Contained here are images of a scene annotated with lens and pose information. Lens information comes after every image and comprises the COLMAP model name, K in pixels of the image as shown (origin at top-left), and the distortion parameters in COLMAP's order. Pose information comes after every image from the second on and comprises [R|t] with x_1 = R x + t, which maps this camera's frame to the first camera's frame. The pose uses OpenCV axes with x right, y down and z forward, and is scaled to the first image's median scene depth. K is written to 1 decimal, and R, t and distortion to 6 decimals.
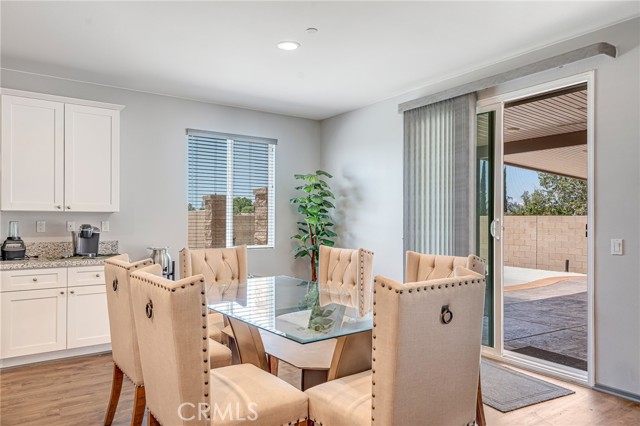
lens RADIAL K [[432.4, 0, 320.0], [0, 432.4, 213.0], [0, 0, 1]] dist [0.001219, 0.000520]
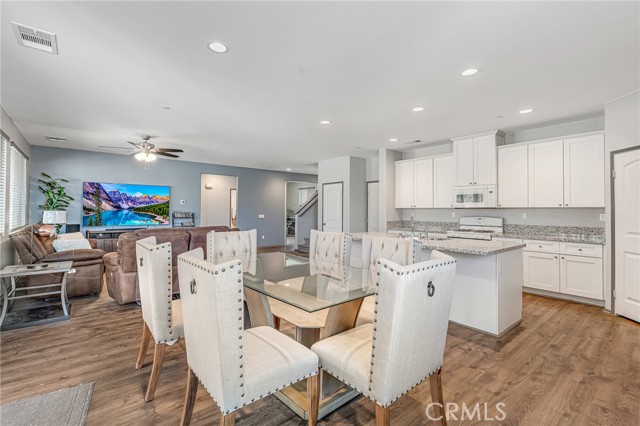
lens RADIAL K [[301.1, 0, 317.2], [0, 301.1, 205.6], [0, 0, 1]] dist [0.016348, -0.000204]
pose [[-0.996694, -0.010971, -0.080505, -0.054571], [-0.008329, 0.999418, -0.033083, 0.017396], [0.080821, -0.032303, -0.996205, 1.205991]]
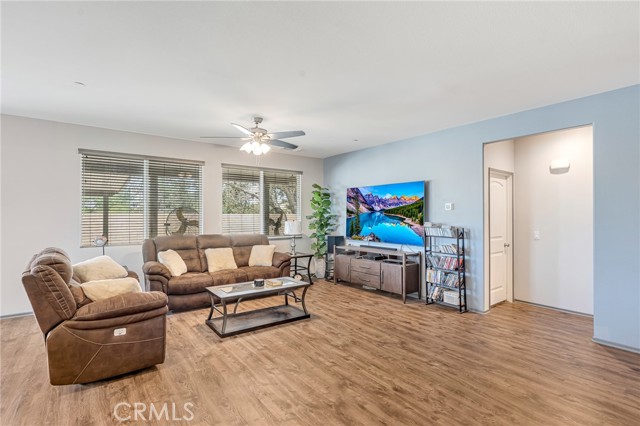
lens RADIAL K [[312.0, 0, 320.0], [0, 312.0, 213.0], [0, 0, 1]] dist [-0.003749, -0.000383]
pose [[-0.035930, -0.001289, 0.999353, -0.383806], [-0.016340, 0.999866, 0.000702, -0.034384], [-0.999221, -0.016304, -0.035947, -0.318810]]
